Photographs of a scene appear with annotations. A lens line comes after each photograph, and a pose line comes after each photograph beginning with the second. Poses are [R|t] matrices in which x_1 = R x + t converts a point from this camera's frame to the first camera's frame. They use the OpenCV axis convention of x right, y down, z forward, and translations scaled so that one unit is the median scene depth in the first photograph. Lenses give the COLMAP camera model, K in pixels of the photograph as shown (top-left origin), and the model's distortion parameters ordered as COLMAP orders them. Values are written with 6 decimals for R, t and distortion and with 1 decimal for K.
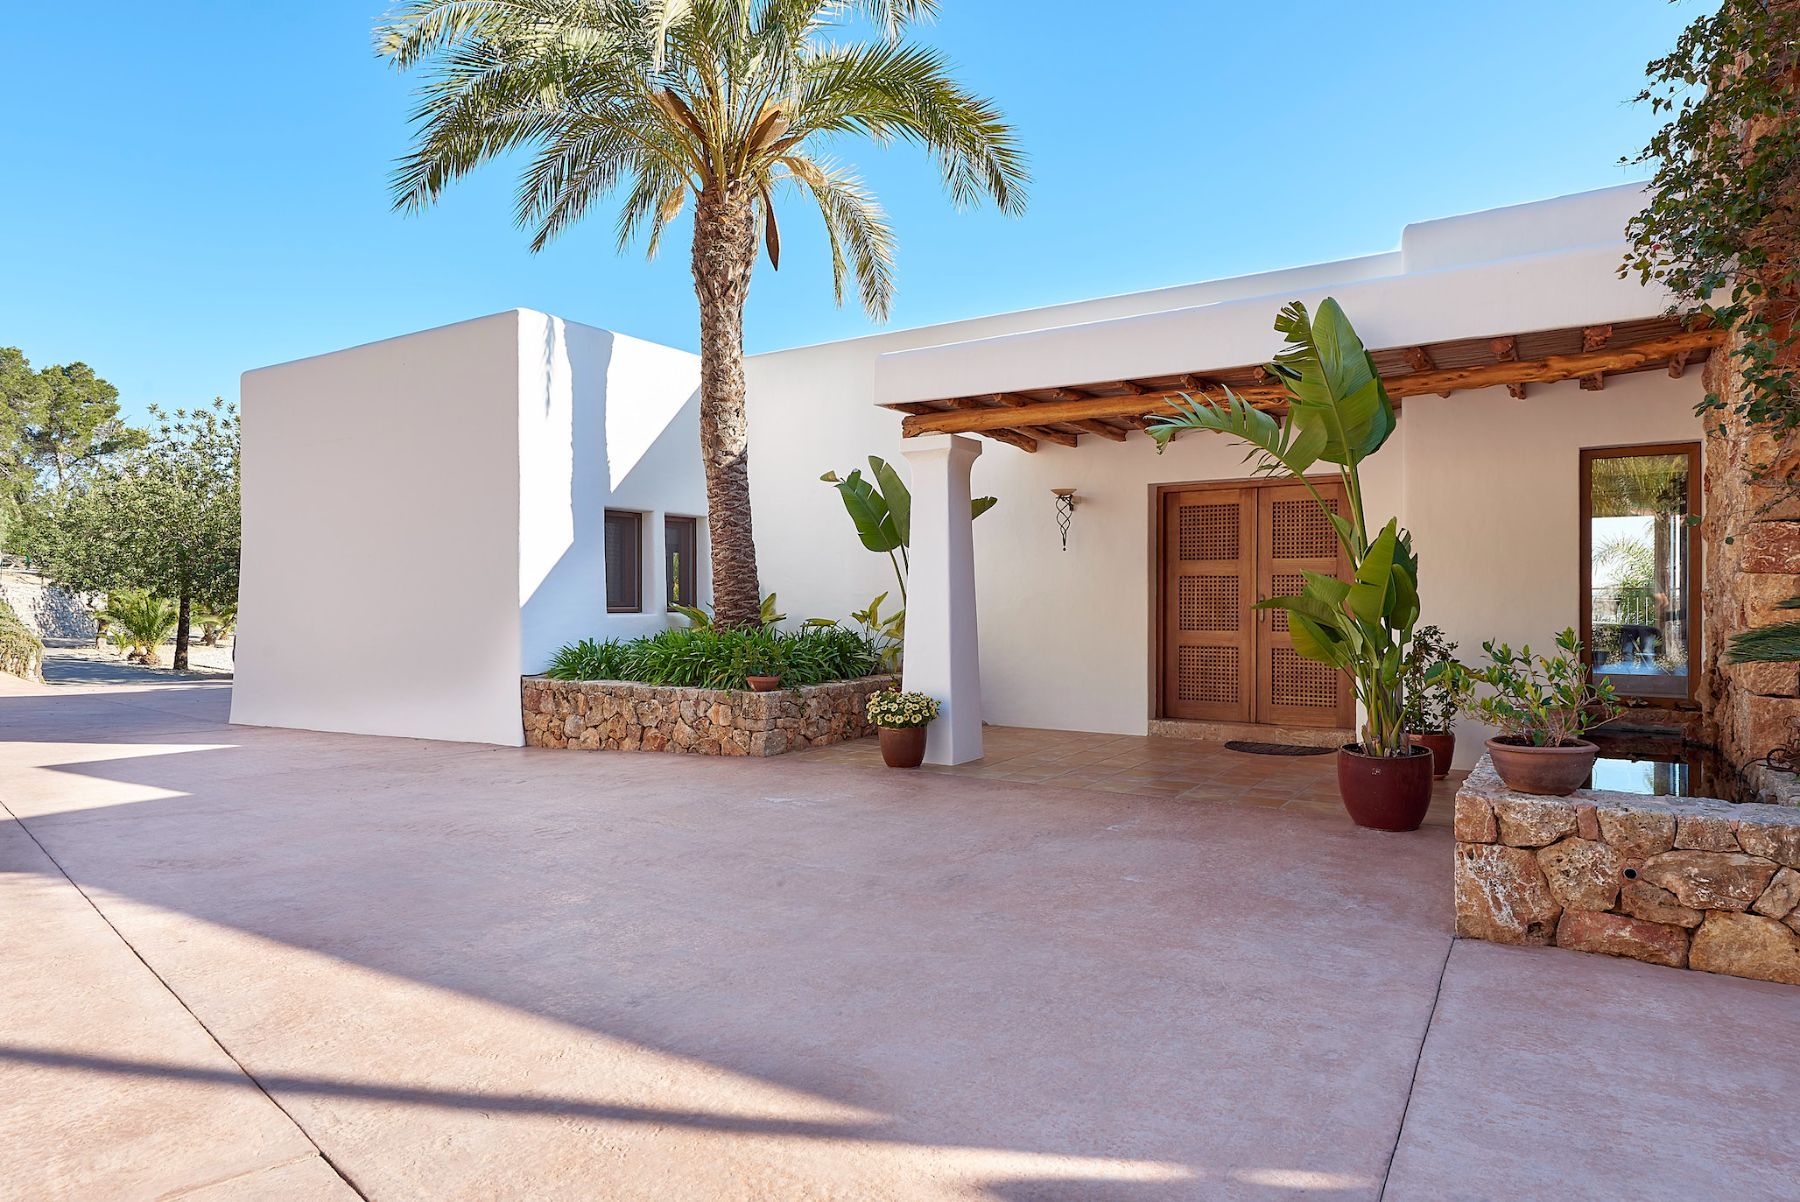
lens RADIAL K [[1070.0, 0, 901.4], [0, 1070.0, 603.7], [0, 0, 1]] dist [0.000079, 0.000004]
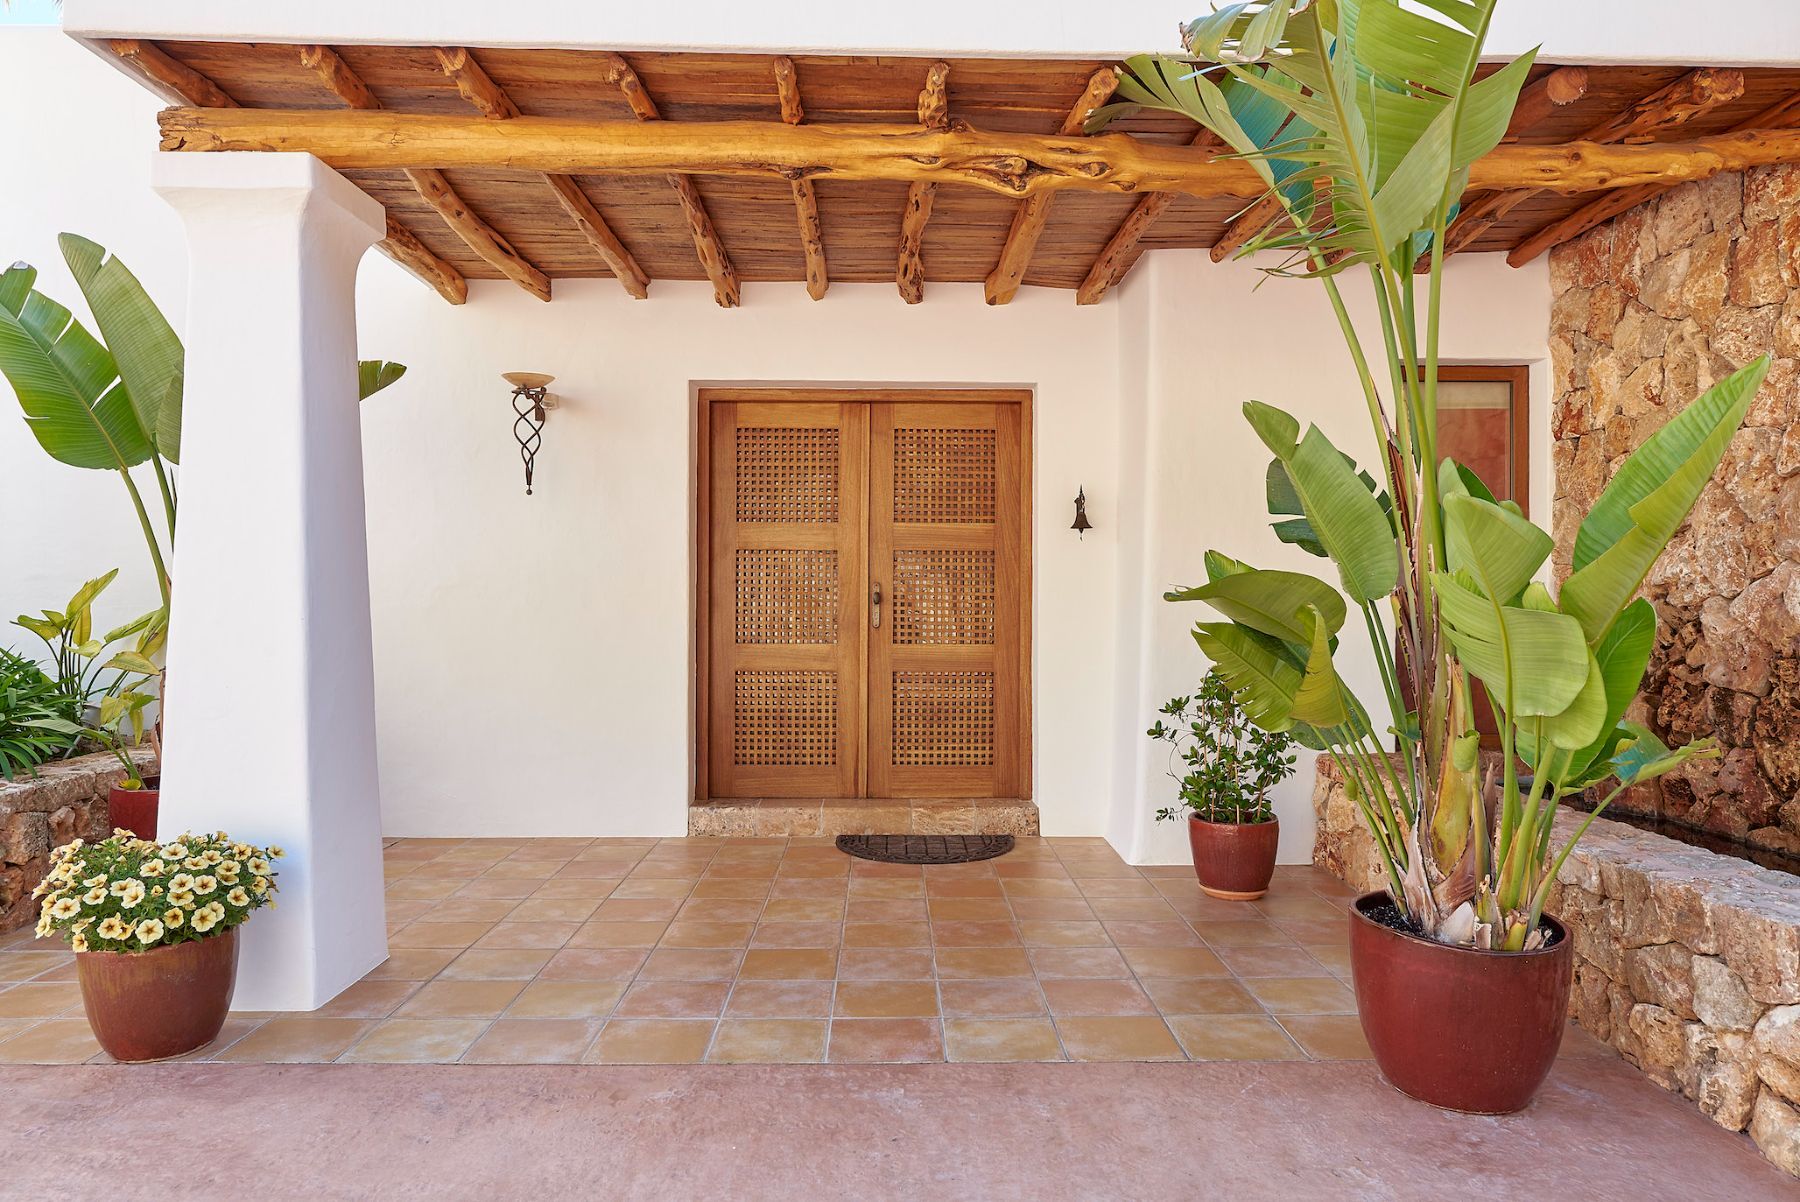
lens RADIAL K [[1165.5, 0, 906.8], [0, 1165.5, 602.1], [0, 0, 1]] dist [0.009333, -0.000281]
pose [[0.839973, 0.000314, 0.542628, -0.001427], [-0.002171, 0.999994, 0.002783, 0.000846], [-0.542624, -0.003516, 0.839968, 0.446911]]
